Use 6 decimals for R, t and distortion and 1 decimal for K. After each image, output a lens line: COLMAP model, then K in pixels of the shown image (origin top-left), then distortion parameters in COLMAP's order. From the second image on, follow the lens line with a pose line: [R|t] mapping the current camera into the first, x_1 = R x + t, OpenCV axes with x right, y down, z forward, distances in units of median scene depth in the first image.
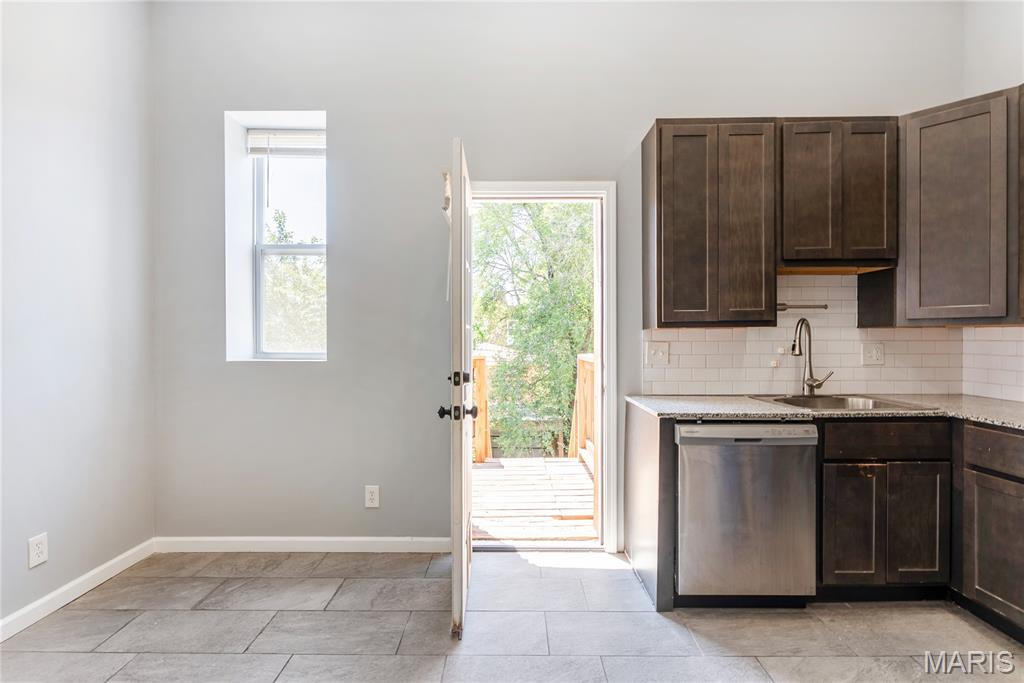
lens RADIAL K [[490.8, 0, 512.0], [0, 490.8, 341.5], [0, 0, 1]] dist [0.000001, -0.000176]
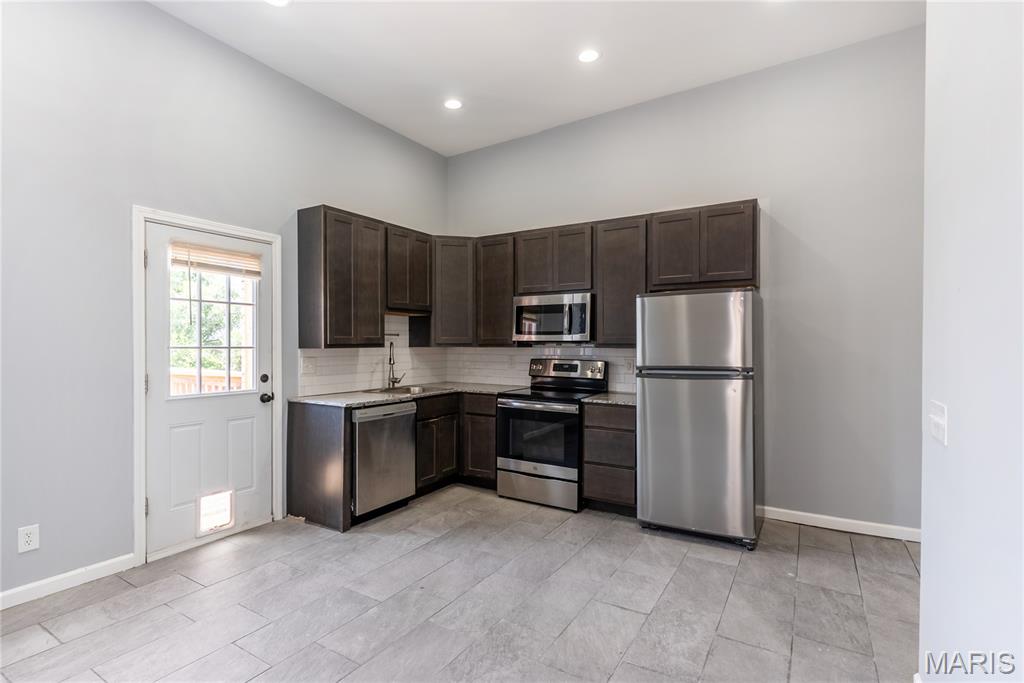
lens RADIAL K [[489.8, 0, 504.5], [0, 489.8, 345.6], [0, 0, 1]] dist [-0.000189, -0.000050]
pose [[0.525682, 0.002250, 0.850678, -0.666168], [0.003075, 0.999985, -0.004546, -0.027600], [-0.850675, 0.005005, 0.525667, -0.220788]]
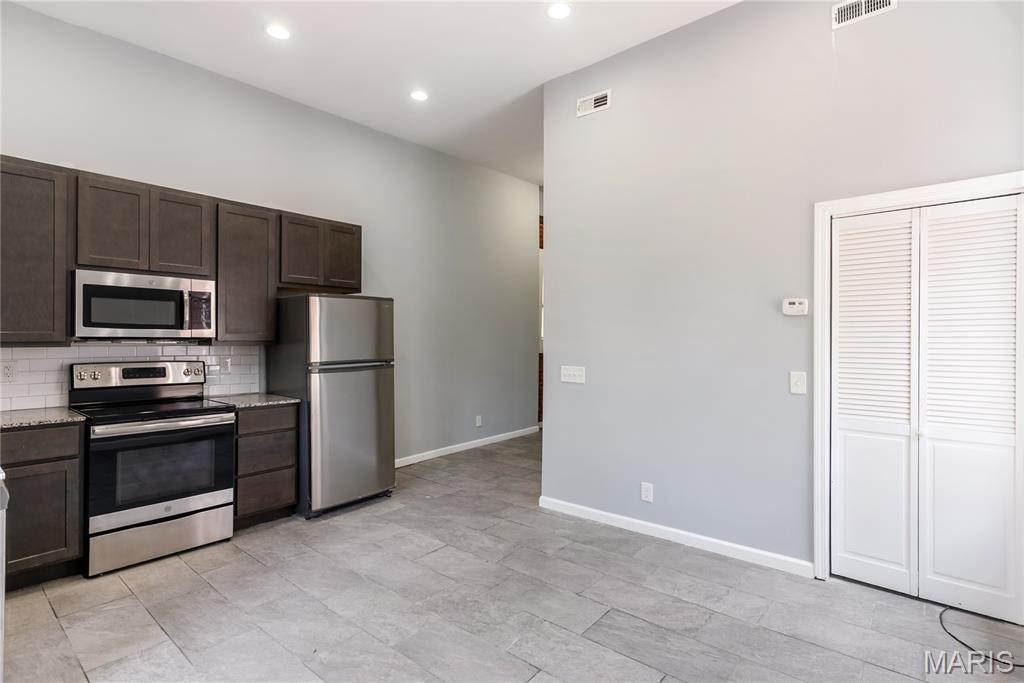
lens RADIAL K [[502.0, 0, 504.7], [0, 502.0, 333.1], [0, 0, 1]] dist [0.002529, 0.000058]
pose [[-0.761338, 0.007816, 0.648308, -0.671486], [0.005696, 0.999969, -0.005366, -0.050154], [-0.648330, -0.000393, -0.761359, 0.943318]]
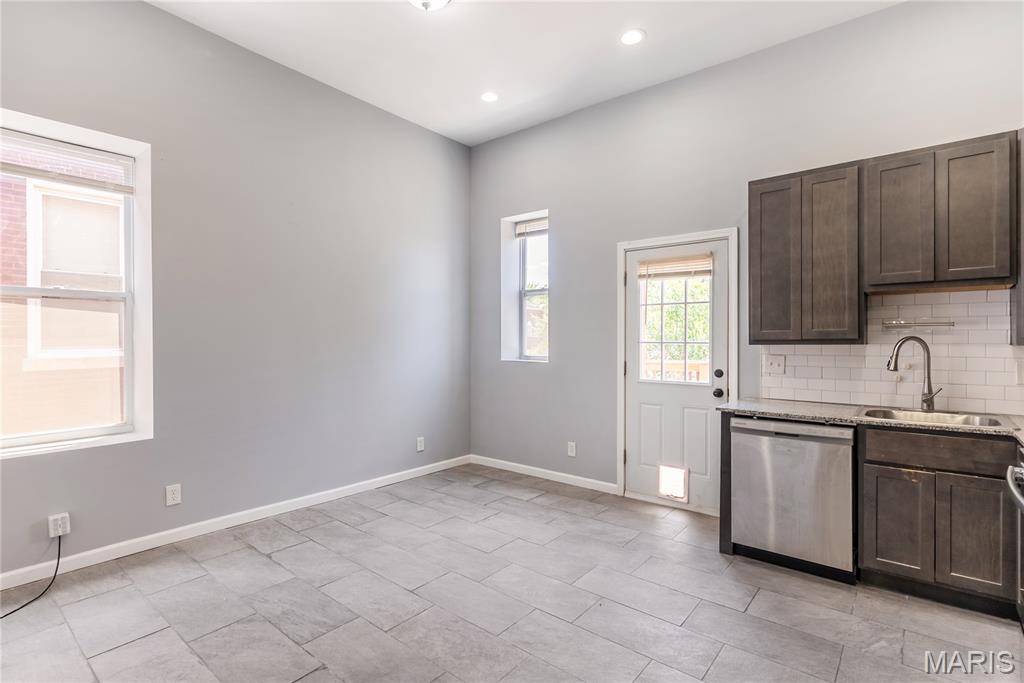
lens RADIAL K [[485.1, 0, 517.2], [0, 485.1, 341.4], [0, 0, 1]] dist [-0.000956, -0.000319]
pose [[0.783528, 0.005598, -0.621331, 0.614944], [-0.006776, 0.999977, 0.000465, -0.032553], [0.621319, 0.003845, 0.783548, -0.370060]]
